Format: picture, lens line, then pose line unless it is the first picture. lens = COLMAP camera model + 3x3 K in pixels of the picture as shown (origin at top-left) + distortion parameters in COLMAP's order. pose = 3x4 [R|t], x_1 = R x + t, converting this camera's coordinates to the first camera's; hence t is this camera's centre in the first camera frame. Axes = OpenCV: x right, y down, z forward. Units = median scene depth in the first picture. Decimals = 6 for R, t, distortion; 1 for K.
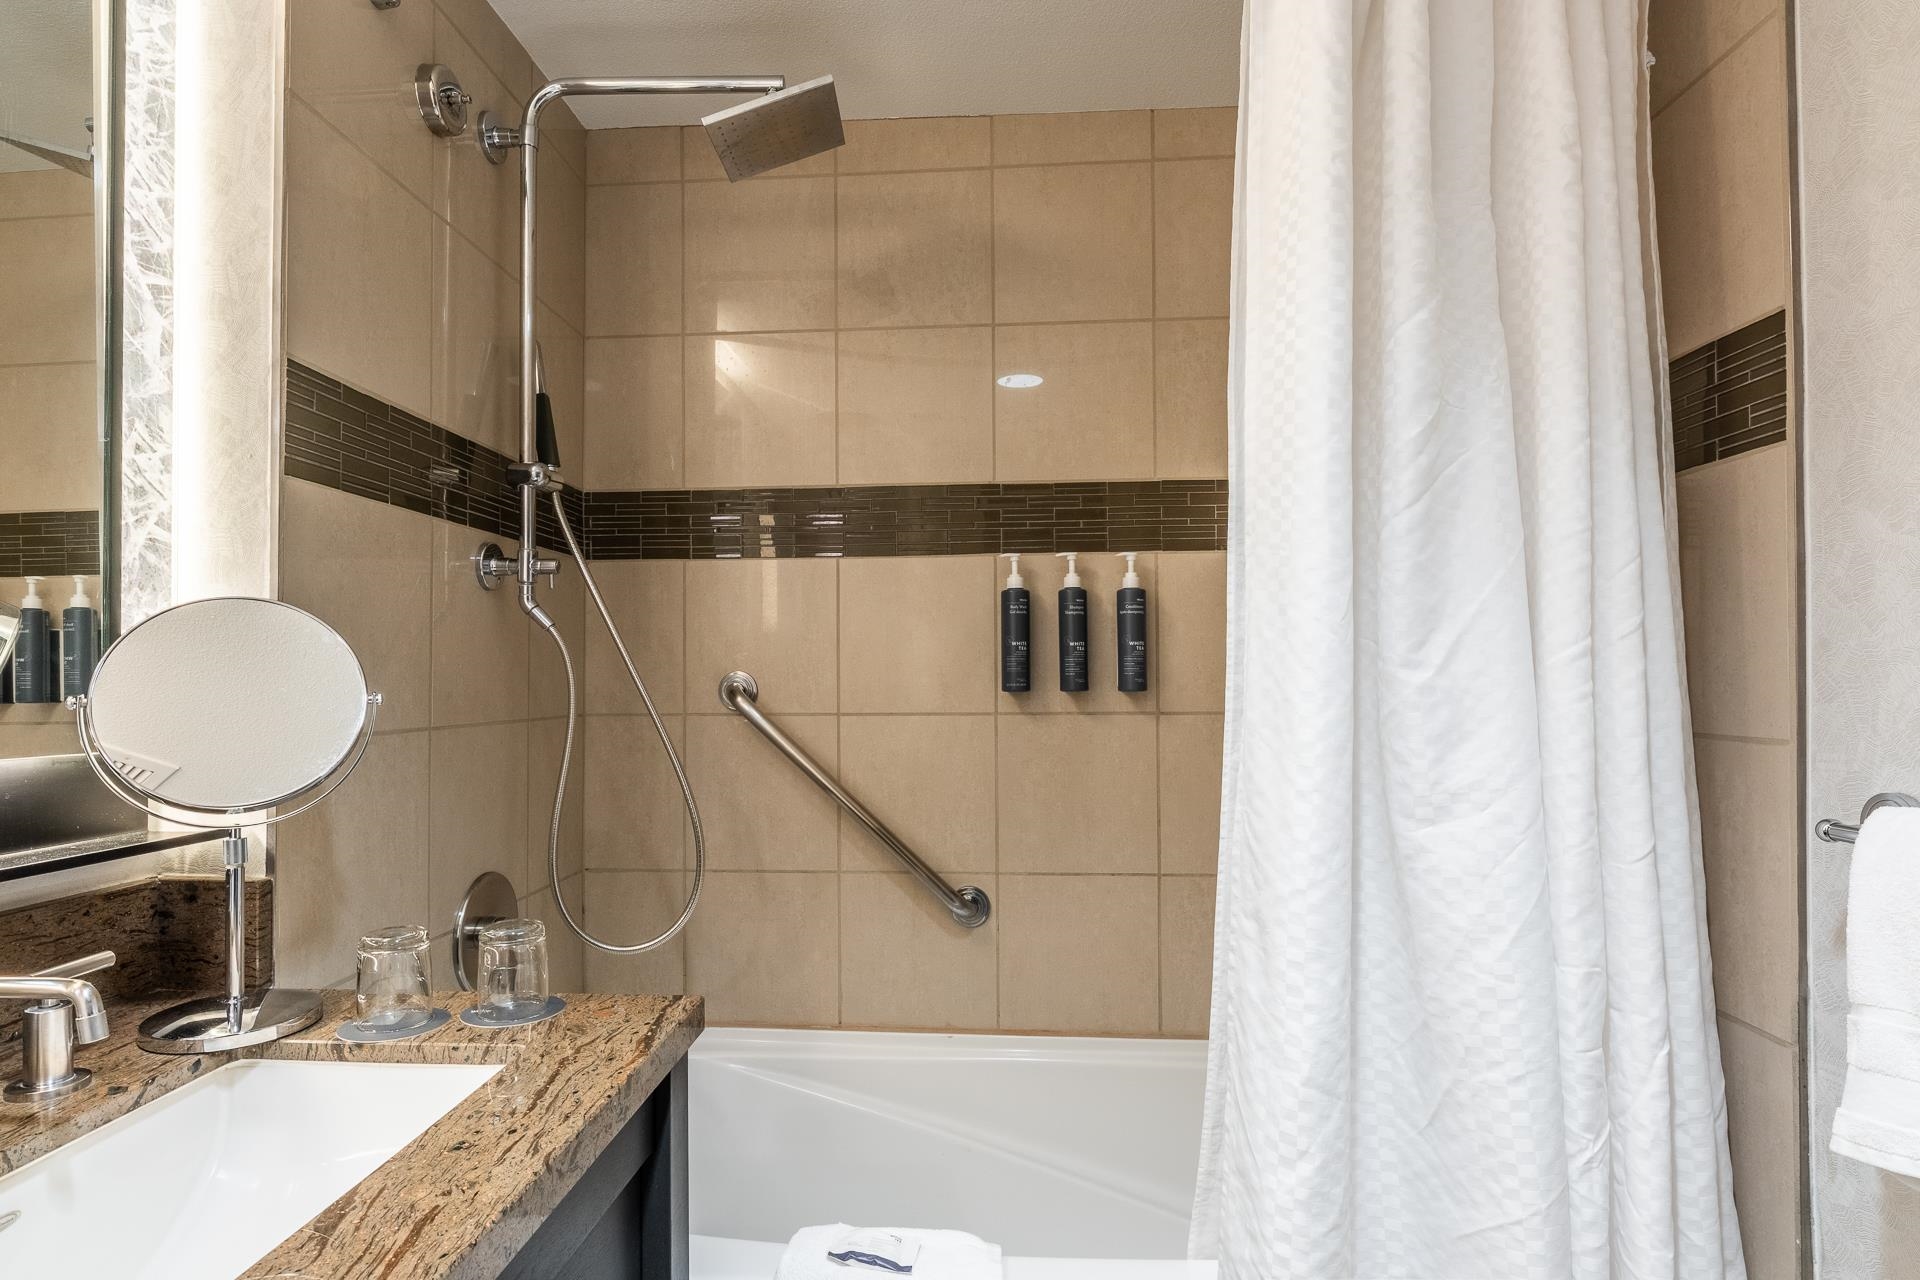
lens RADIAL K [[1028.7, 0, 953.1], [0, 1028.7, 665.4], [0, 0, 1]] dist [-0.001973, -0.000812]
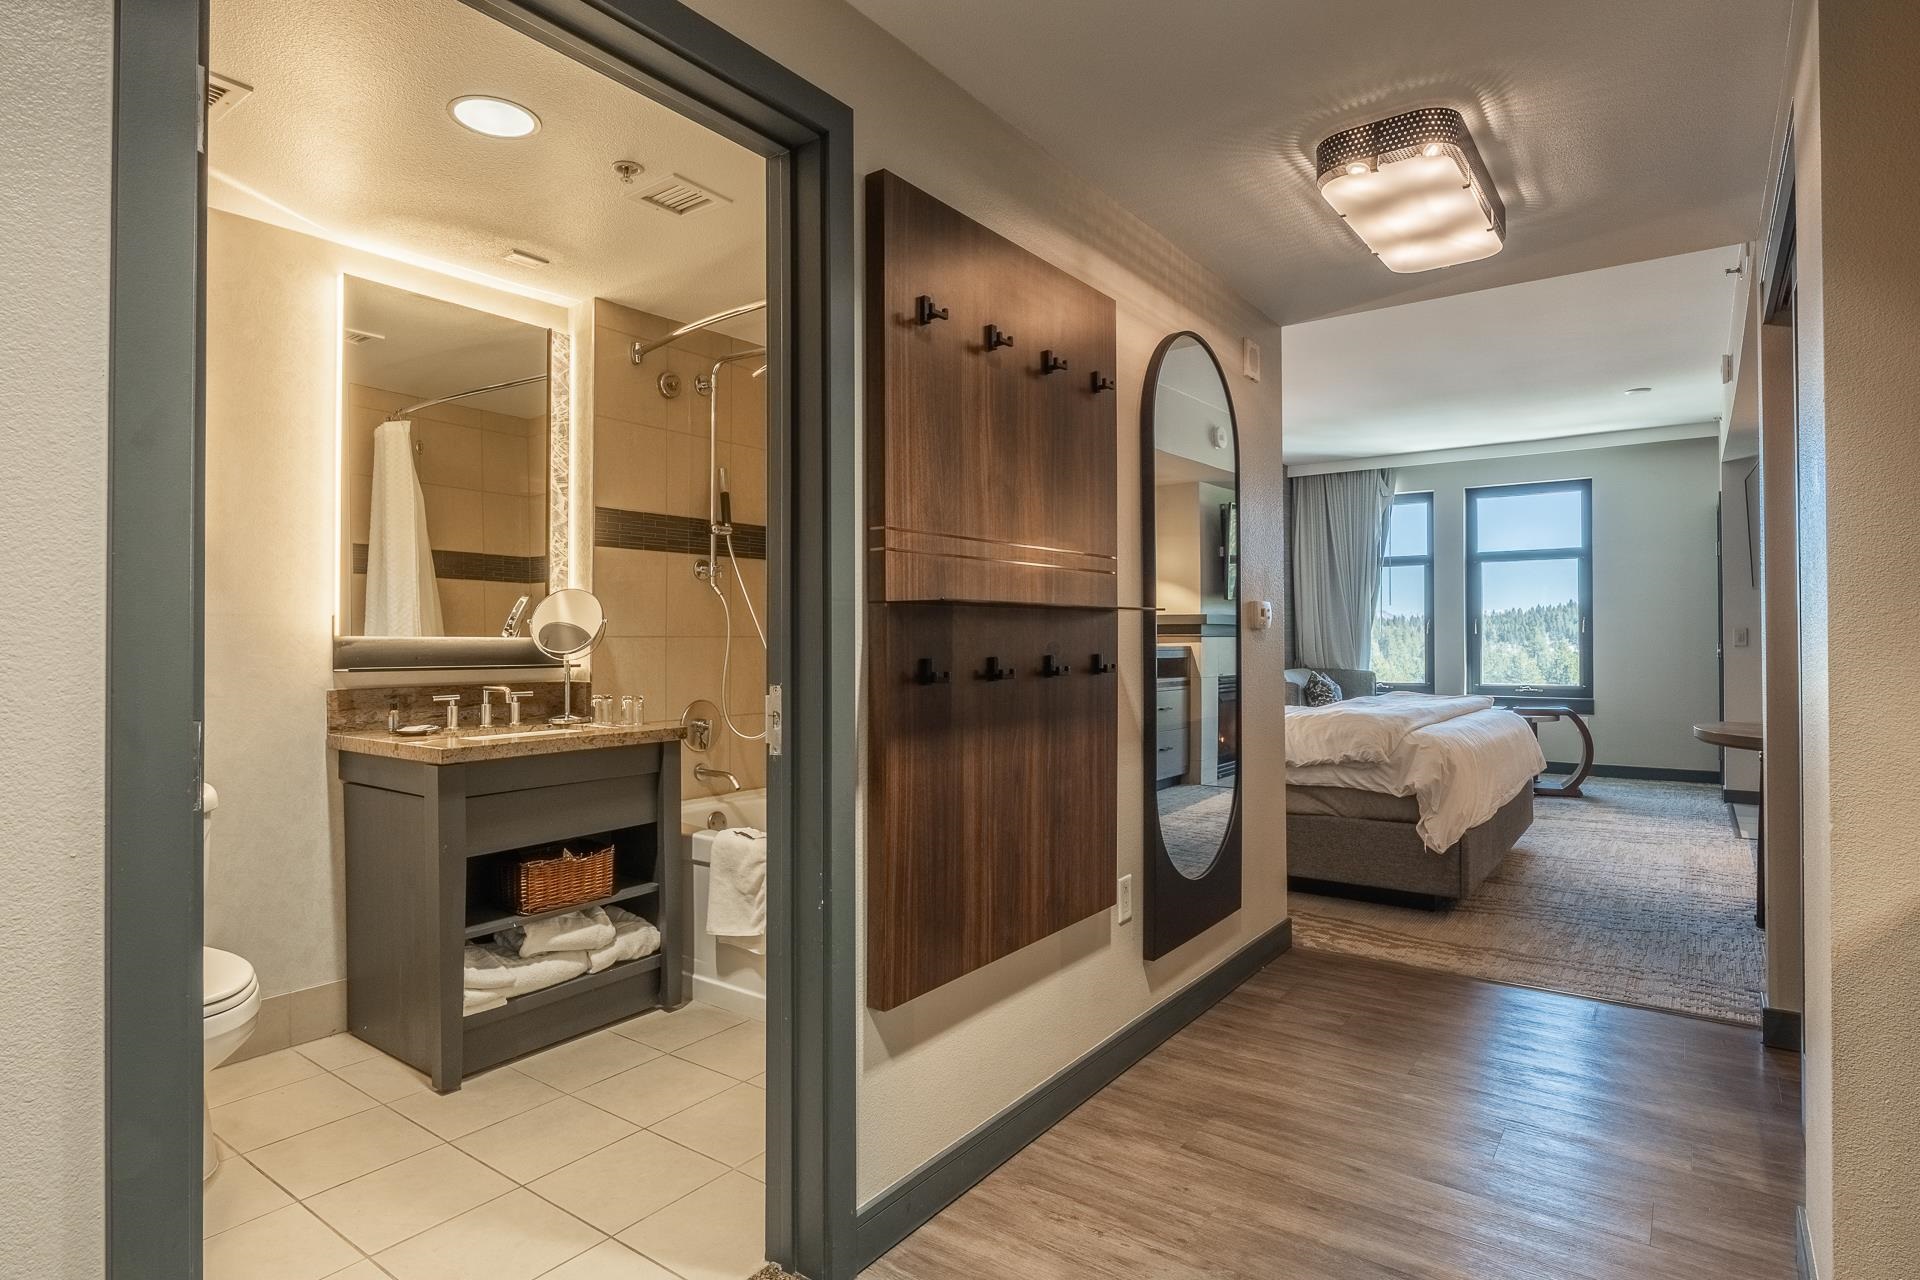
lens RADIAL K [[1026.1, 0, 929.3], [0, 1026.1, 628.8], [0, 0, 1]] dist [-0.000978, -0.000571]
pose [[0.837160, -0.001196, -0.546957, 1.815126], [0.004303, 0.999981, 0.004400, 0.044036], [0.546942, -0.006037, 0.837149, -0.967877]]
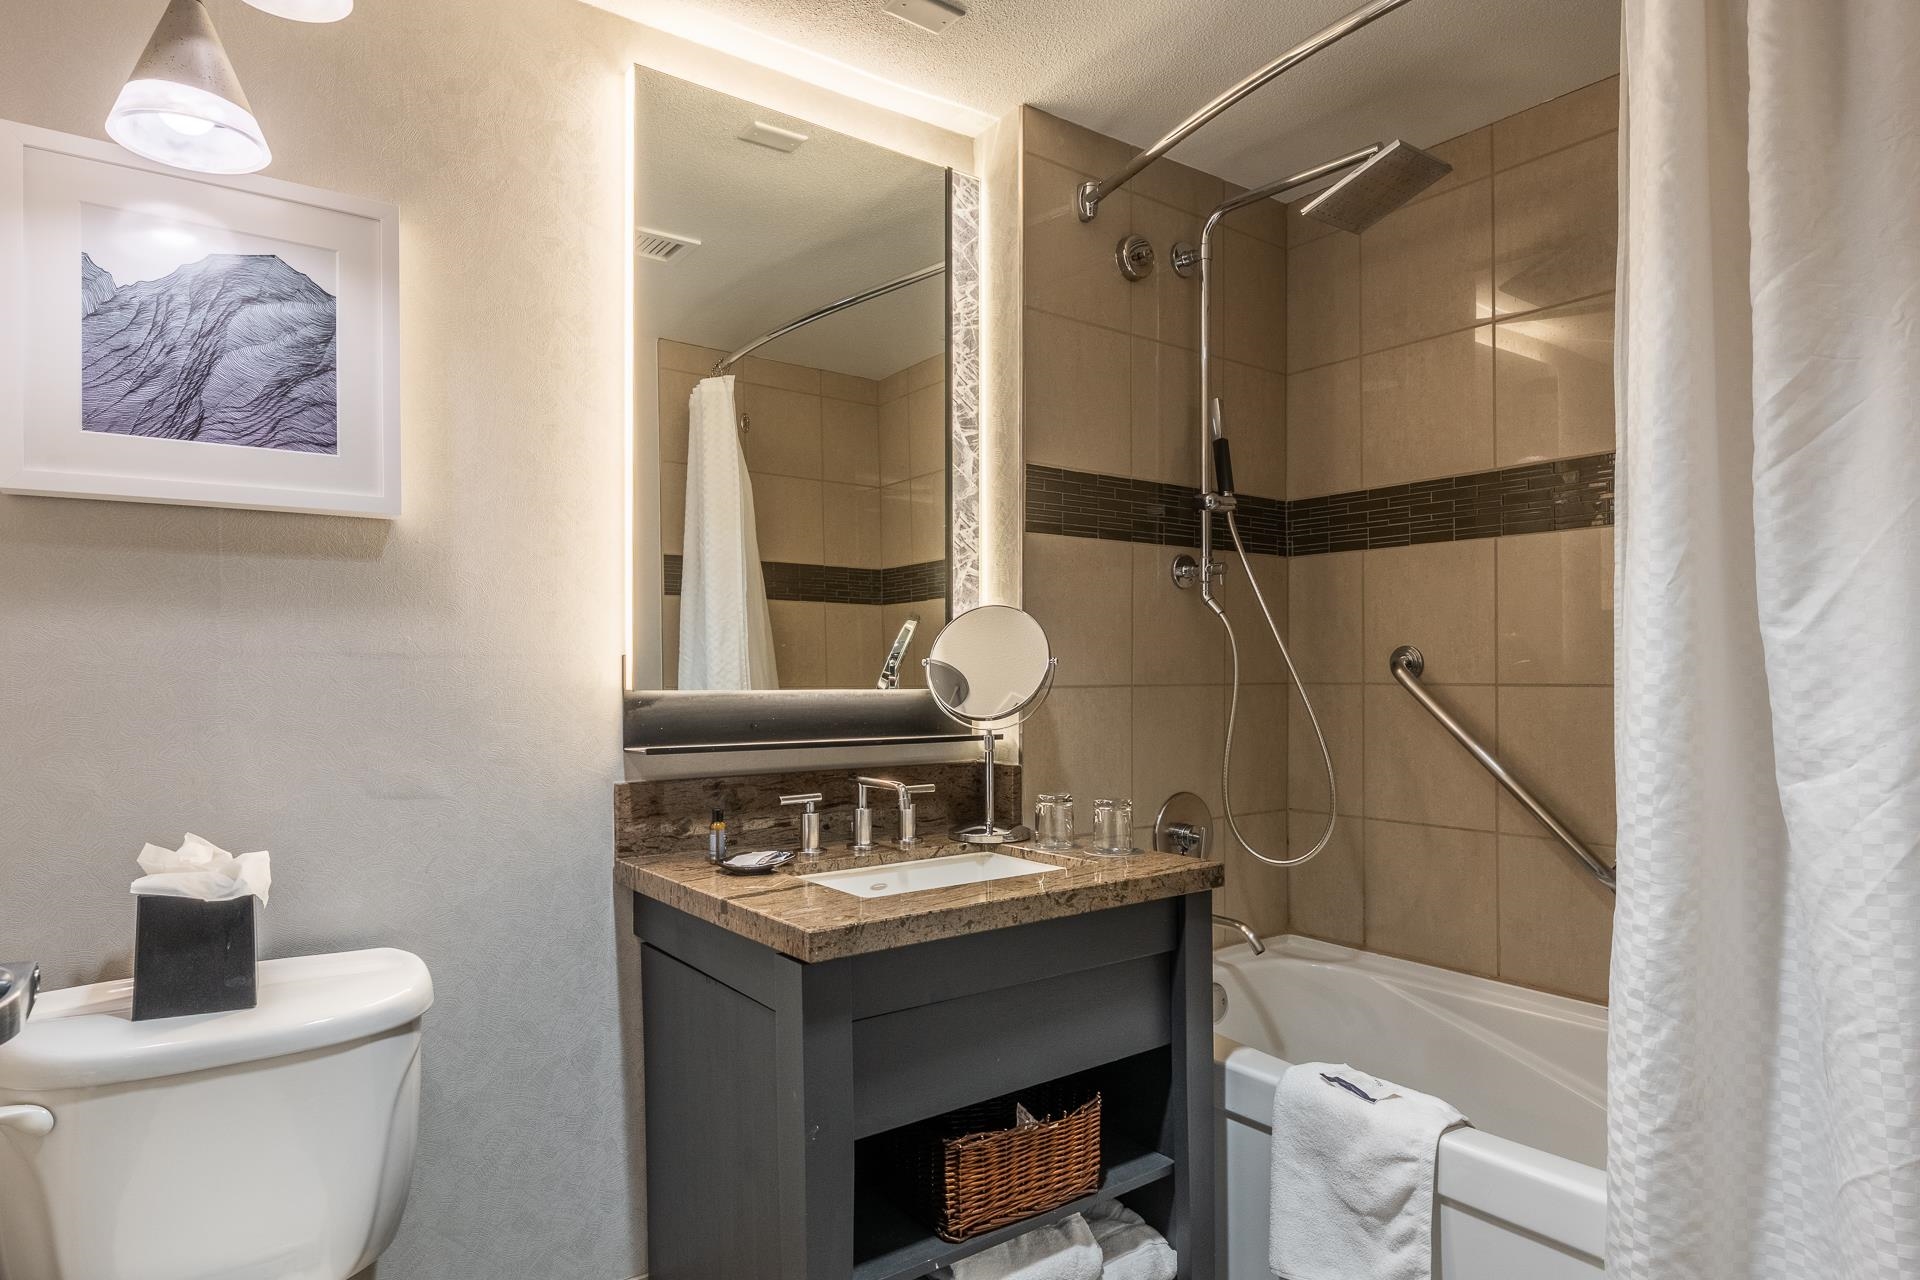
lens RADIAL K [[1105.0, 0, 912.1], [0, 1105.0, 670.5], [0, 0, 1]] dist [0.000759, -0.000203]
pose [[0.635979, 0.002338, -0.771703, 0.674637], [0.010621, 0.999874, 0.011783, 0.022805], [0.771633, -0.015690, 0.635874, -0.334465]]
